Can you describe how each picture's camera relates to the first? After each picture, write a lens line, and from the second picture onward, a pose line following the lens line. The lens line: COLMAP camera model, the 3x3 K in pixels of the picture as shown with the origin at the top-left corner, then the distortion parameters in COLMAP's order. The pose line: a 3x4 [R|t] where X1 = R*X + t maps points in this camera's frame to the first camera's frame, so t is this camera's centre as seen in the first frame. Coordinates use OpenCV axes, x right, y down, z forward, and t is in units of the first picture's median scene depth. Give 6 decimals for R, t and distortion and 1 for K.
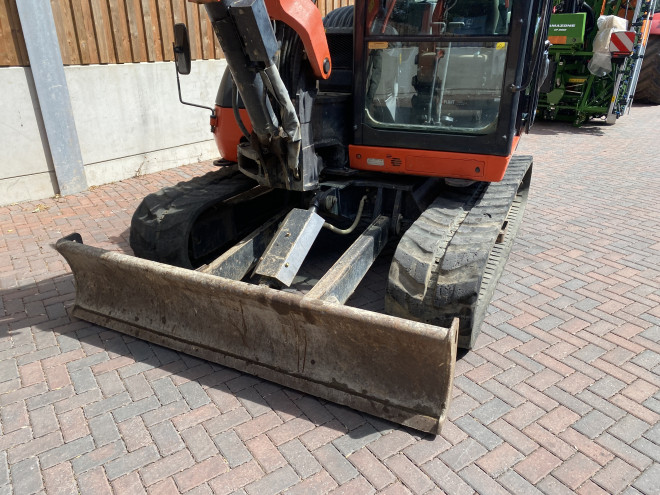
lens RADIAL K [[502.7, 0, 321.3], [0, 502.7, 249.0], [0, 0, 1]] dist [0.044786, -0.049608]
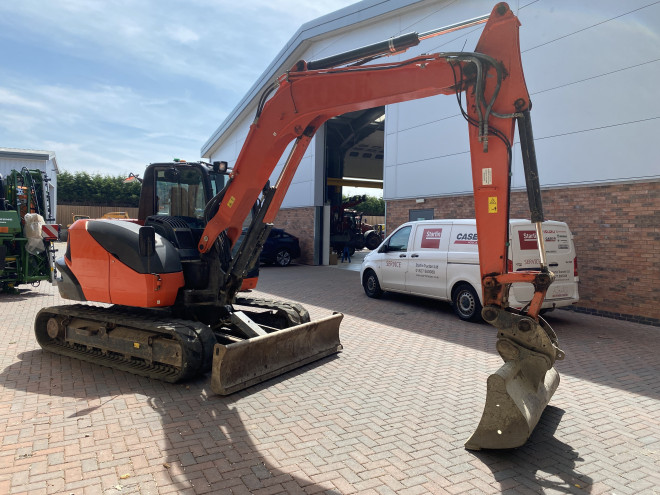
lens RADIAL K [[502.7, 0, 332.3], [0, 502.7, 248.3], [0, 0, 1]] dist [0.044786, -0.049608]
pose [[0.102313, -0.044753, 0.993745, -1.982832], [0.374695, 0.927143, 0.003176, -0.177152], [-0.921486, 0.372027, 0.111627, 0.320424]]
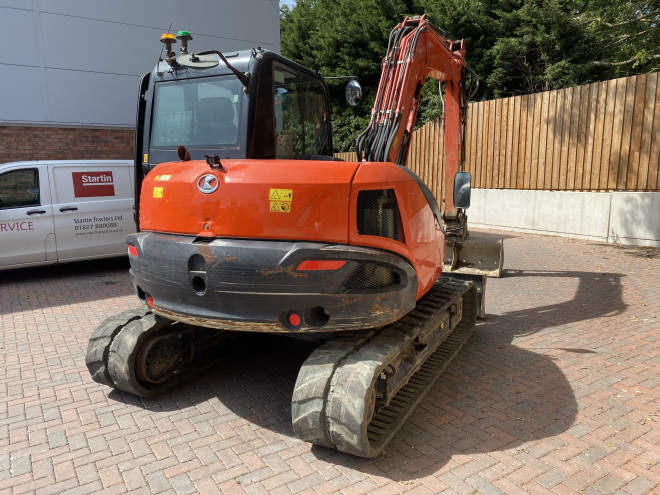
lens RADIAL K [[502.7, 0, 333.2], [0, 502.7, 246.4], [0, 0, 1]] dist [0.044786, -0.049608]
pose [[-0.999817, -0.000098, 0.019137, 0.038526], [0.009919, 0.852553, 0.522547, -1.054247], [-0.016367, 0.522642, -0.852395, 2.417174]]
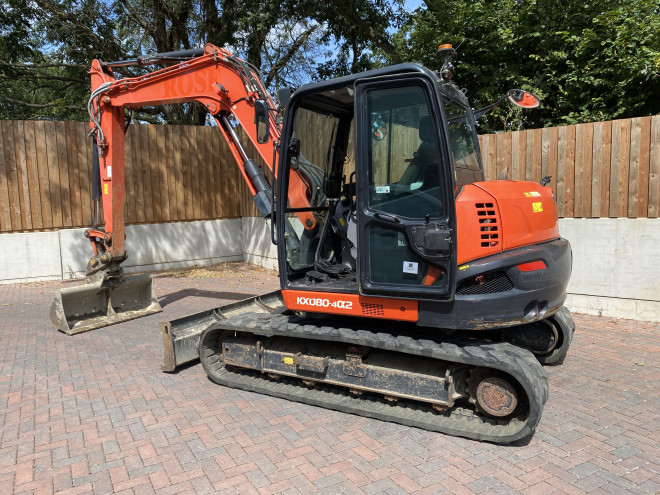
lens RADIAL K [[502.7, 0, 318.9], [0, 502.7, 251.5], [0, 0, 1]] dist [0.044786, -0.049608]
pose [[-0.095548, 0.102629, -0.990120, 1.646796], [-0.356183, 0.925289, 0.130281, -0.477219], [0.929518, 0.365112, -0.051855, 1.085312]]
